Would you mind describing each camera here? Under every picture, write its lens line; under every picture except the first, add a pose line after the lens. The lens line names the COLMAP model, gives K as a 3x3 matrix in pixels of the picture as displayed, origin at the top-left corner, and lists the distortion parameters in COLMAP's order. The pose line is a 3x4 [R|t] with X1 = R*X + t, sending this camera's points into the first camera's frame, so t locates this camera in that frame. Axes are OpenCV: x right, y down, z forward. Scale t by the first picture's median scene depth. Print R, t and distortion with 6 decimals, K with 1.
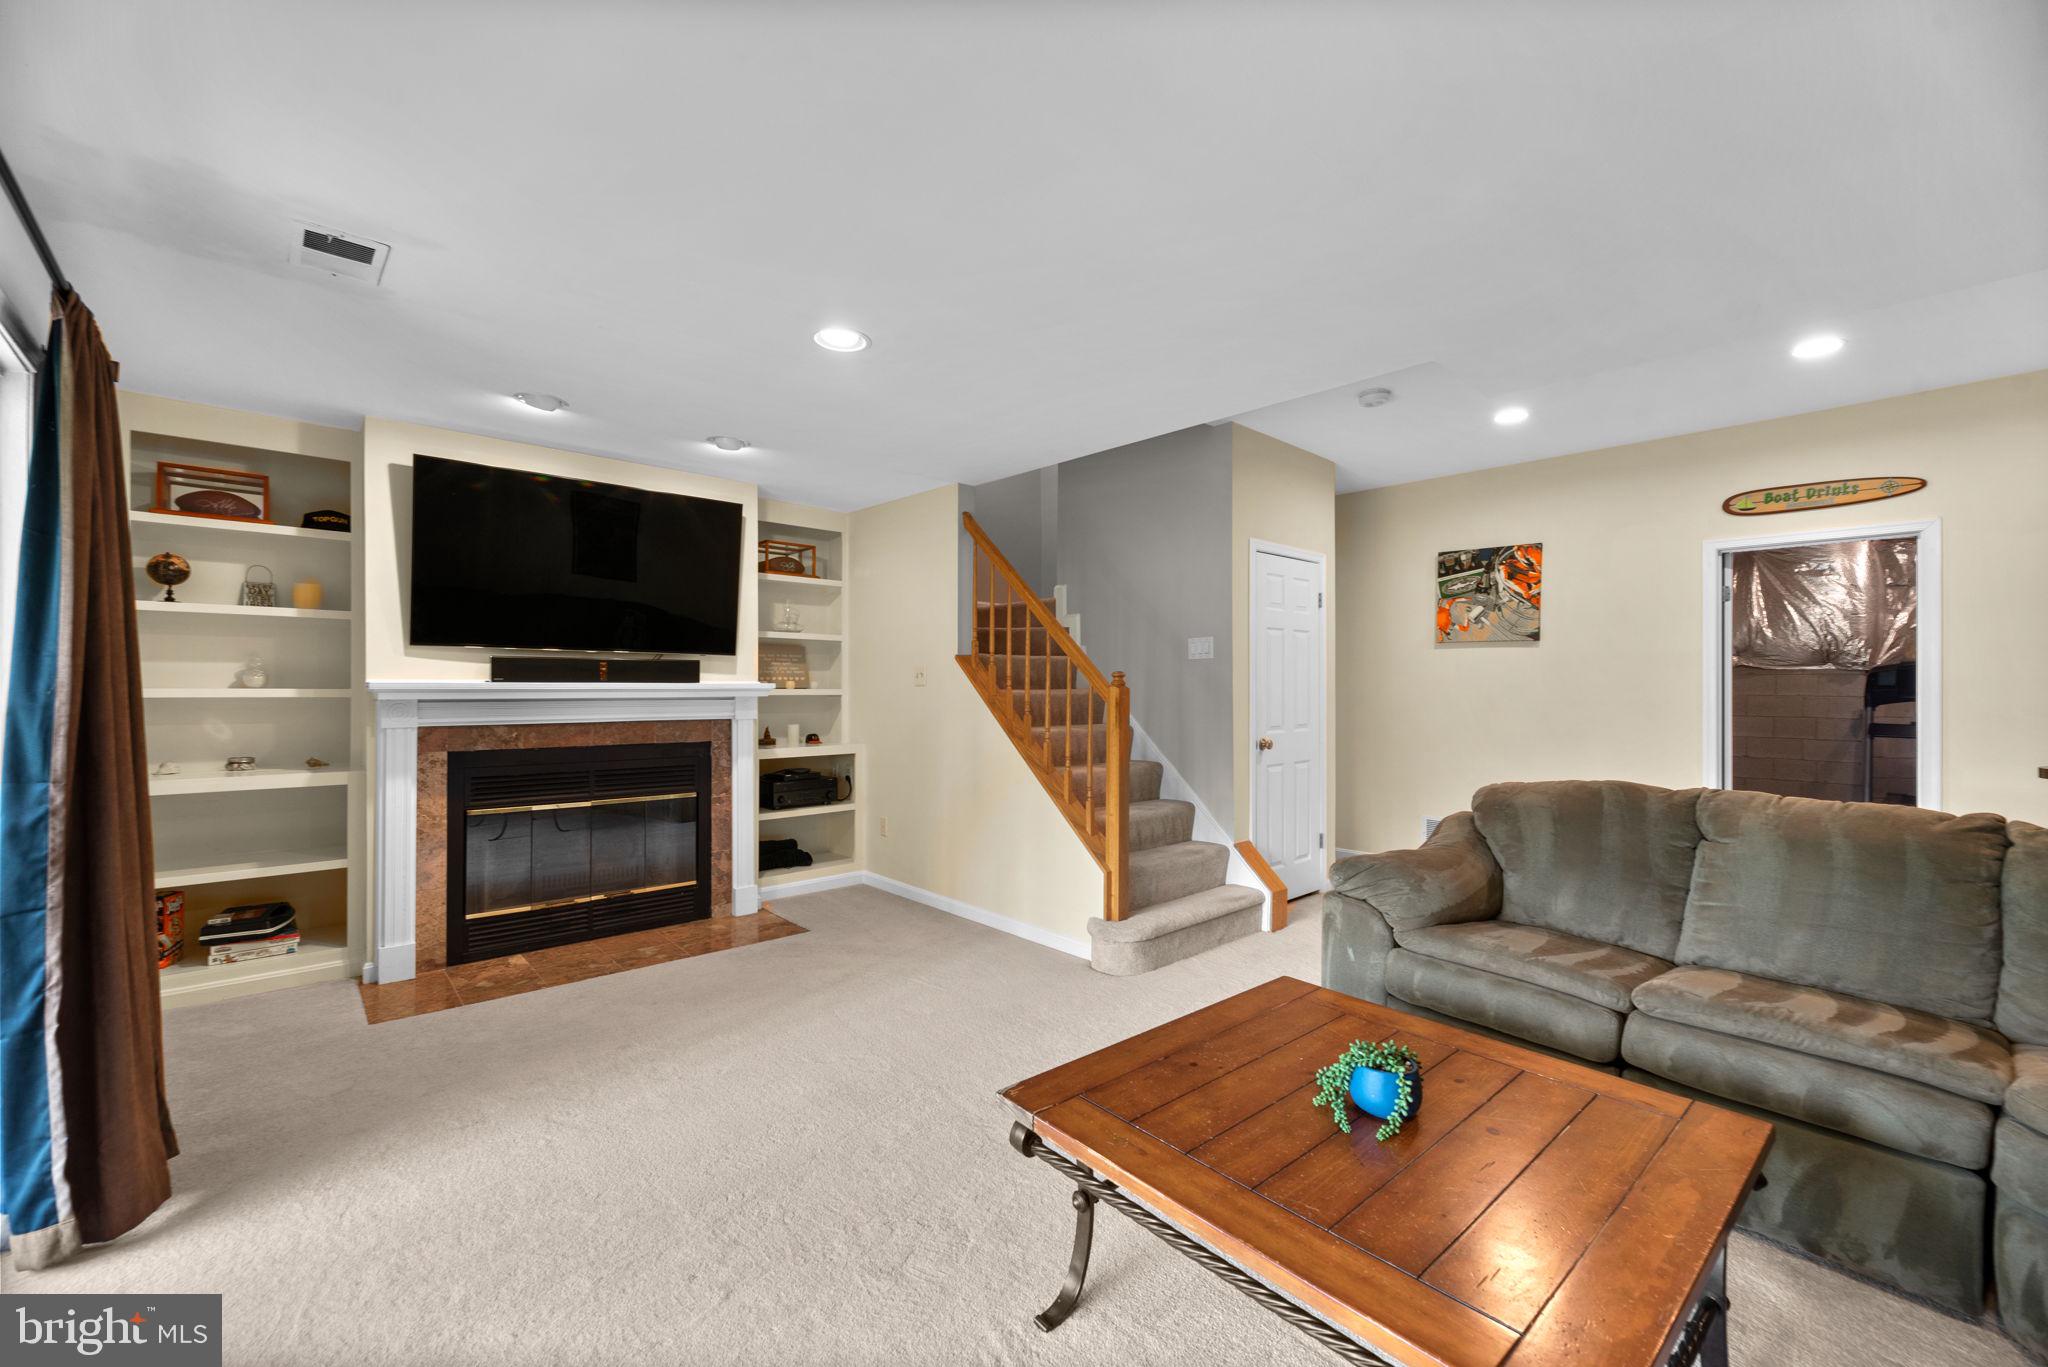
lens RADIAL K [[827.1, 0, 1023.7], [0, 827.1, 684.2], [0, 0, 1]] dist [0.003964, 0.000271]
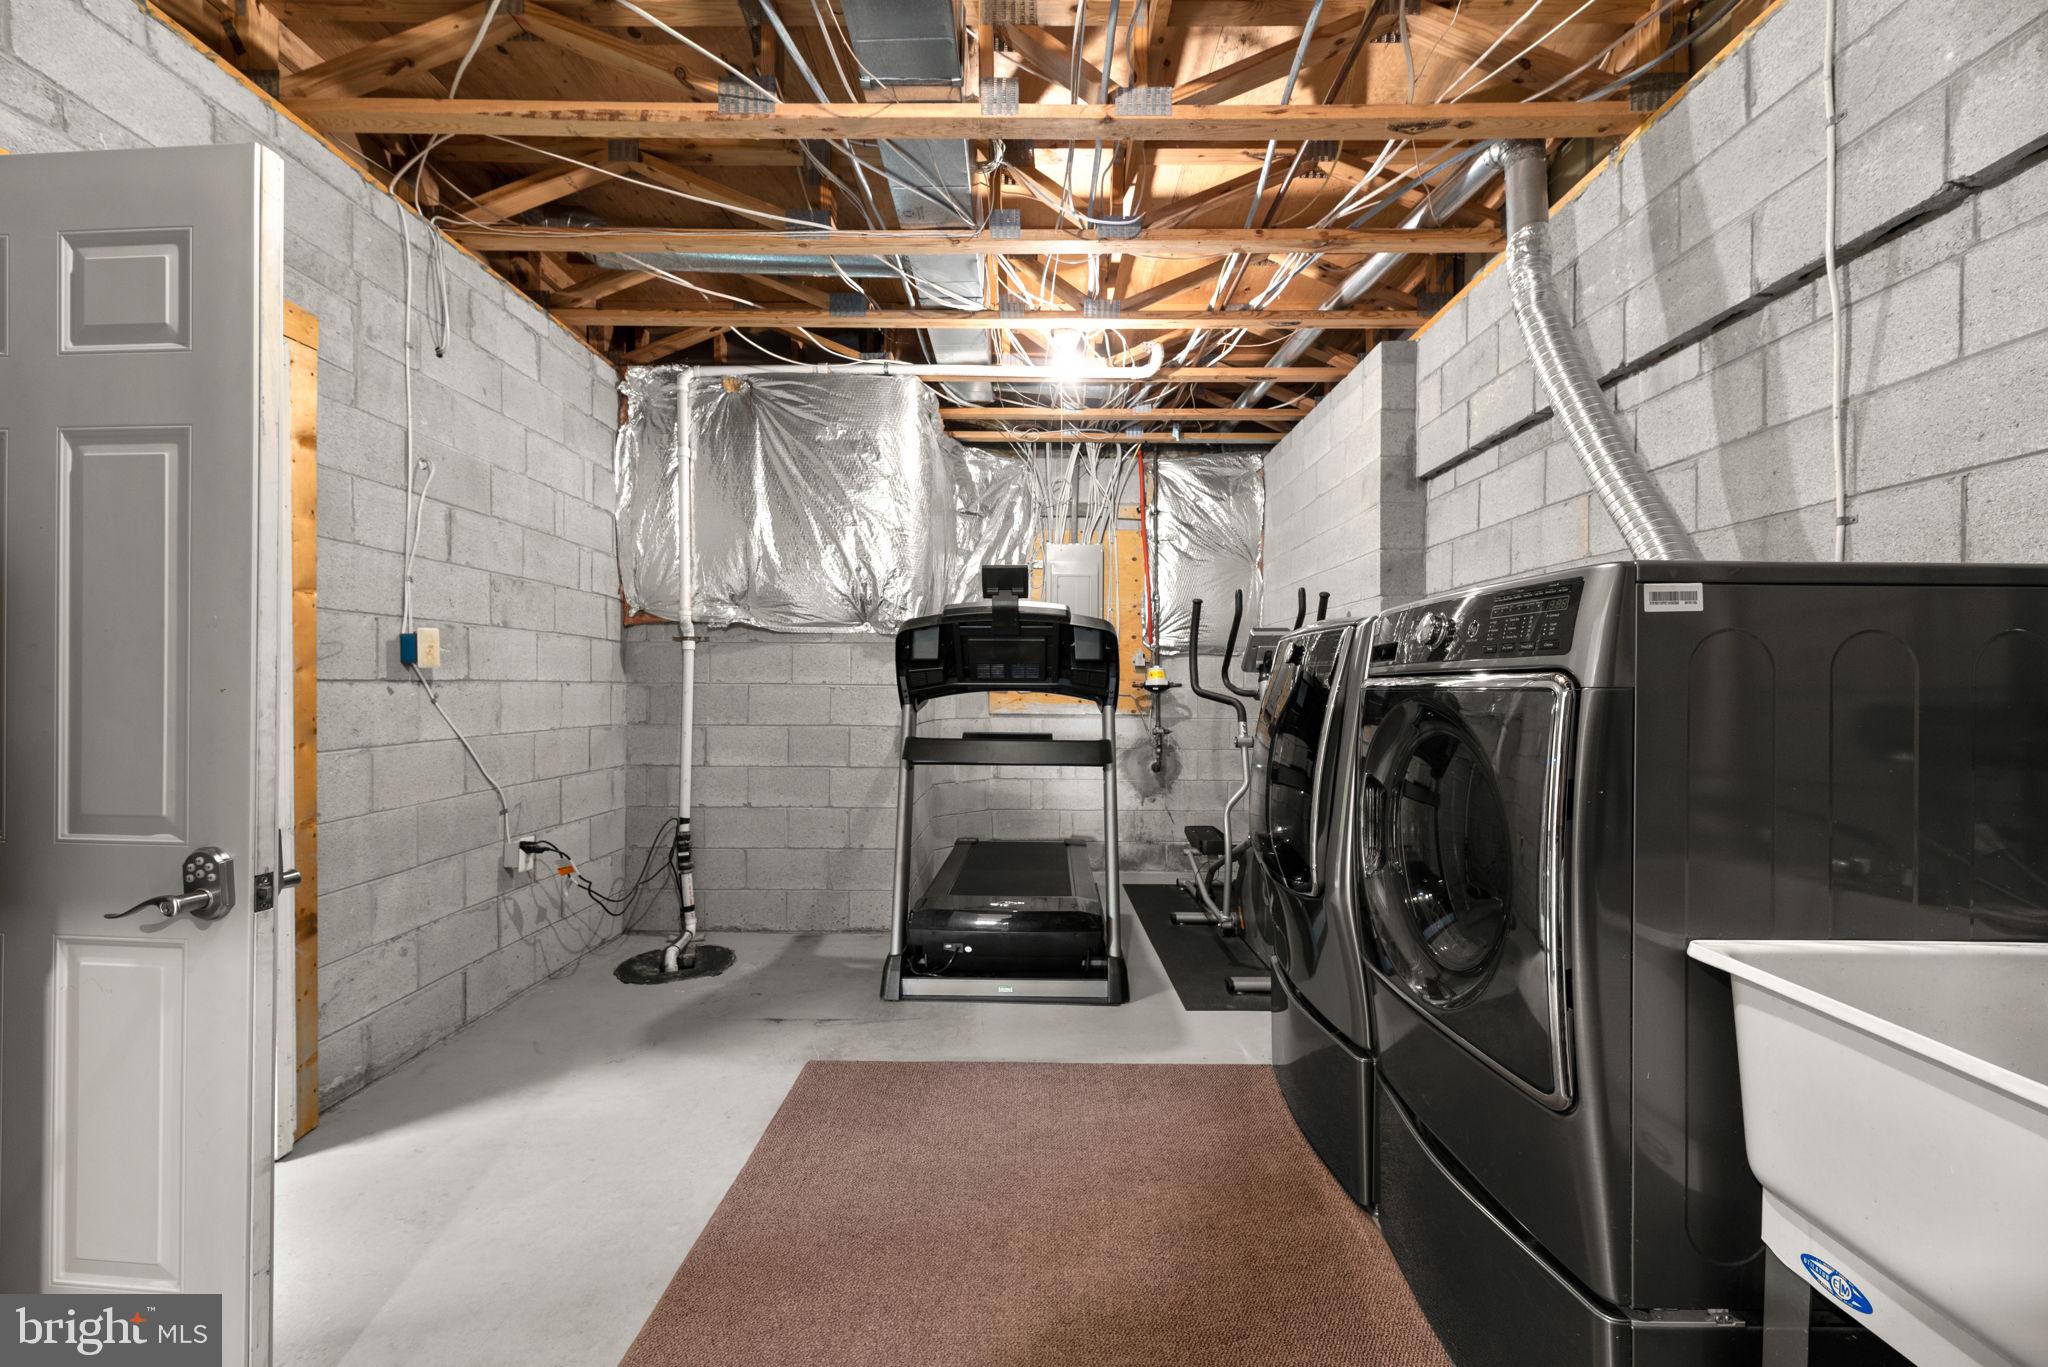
lens RADIAL K [[827.1, 0, 1026.7], [0, 827.1, 687.6], [0, 0, 1]] dist [0.003964, 0.000271]
pose [[0.677358, 0.006423, 0.735625, 0.651059], [-0.008541, 0.999963, -0.000866, 0.015399], [-0.735604, -0.005696, 0.677388, 0.567936]]
